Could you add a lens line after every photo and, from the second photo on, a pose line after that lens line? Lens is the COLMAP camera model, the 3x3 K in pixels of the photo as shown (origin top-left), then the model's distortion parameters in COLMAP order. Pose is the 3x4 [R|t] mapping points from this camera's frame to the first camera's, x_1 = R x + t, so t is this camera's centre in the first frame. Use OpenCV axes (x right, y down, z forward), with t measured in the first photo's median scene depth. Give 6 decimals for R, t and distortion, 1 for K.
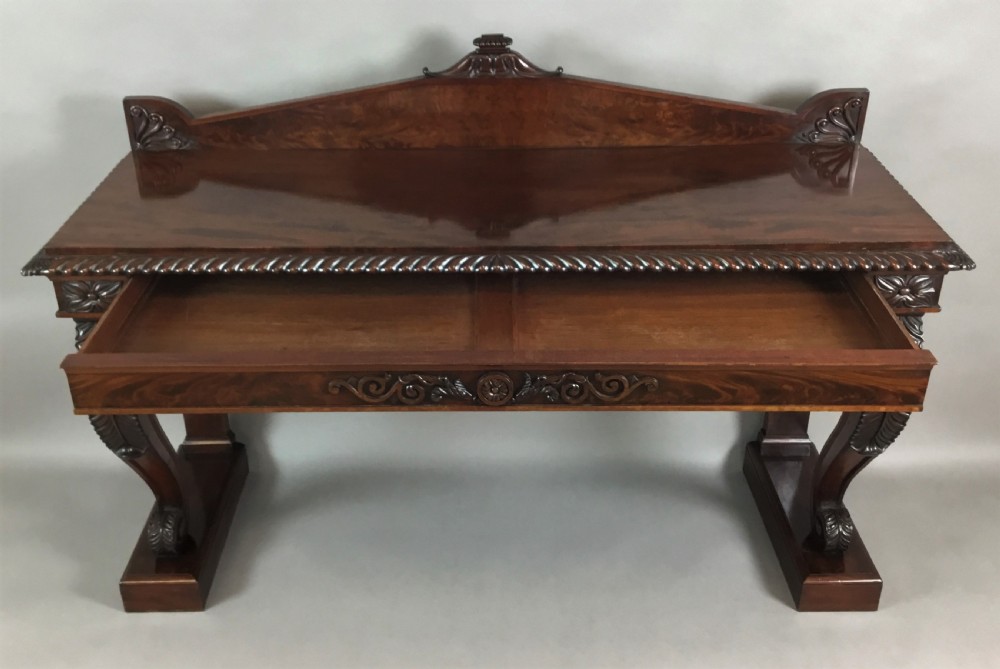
lens RADIAL K [[1024.9, 0, 473.2], [0, 1024.9, 336.8], [0, 0, 1]] dist [0.070946, -0.003873]
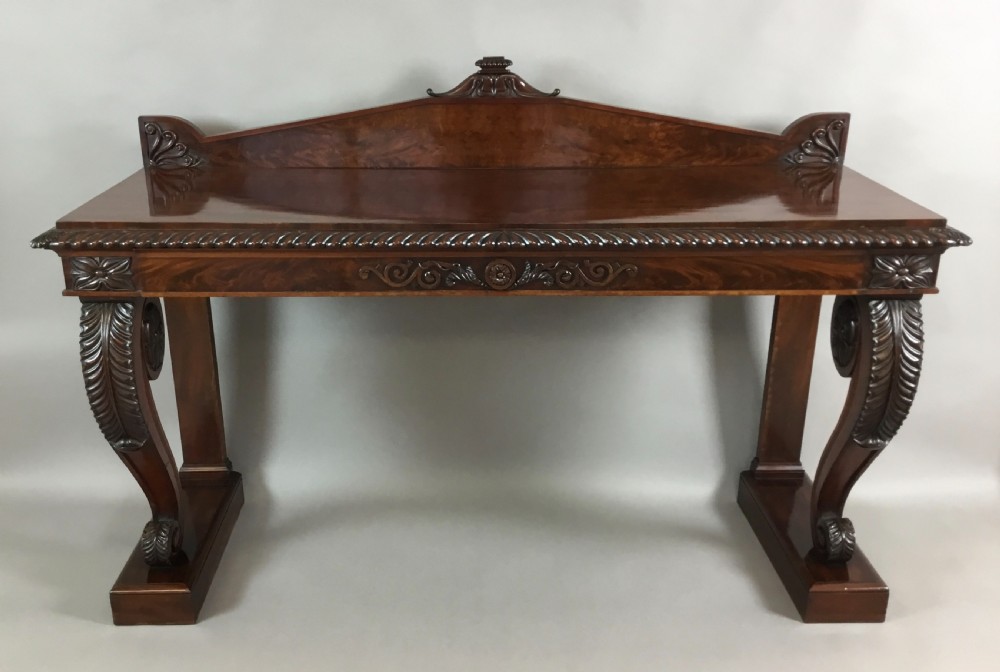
lens RADIAL K [[959.4, 0, 467.0], [0, 959.4, 349.7], [0, 0, 1]] dist [0.067041, -0.024222]
pose [[0.999830, 0.005291, 0.017644, -0.023570], [-0.002841, 0.990690, -0.136105, 0.134998], [-0.018200, 0.136032, 0.990537, 0.060778]]
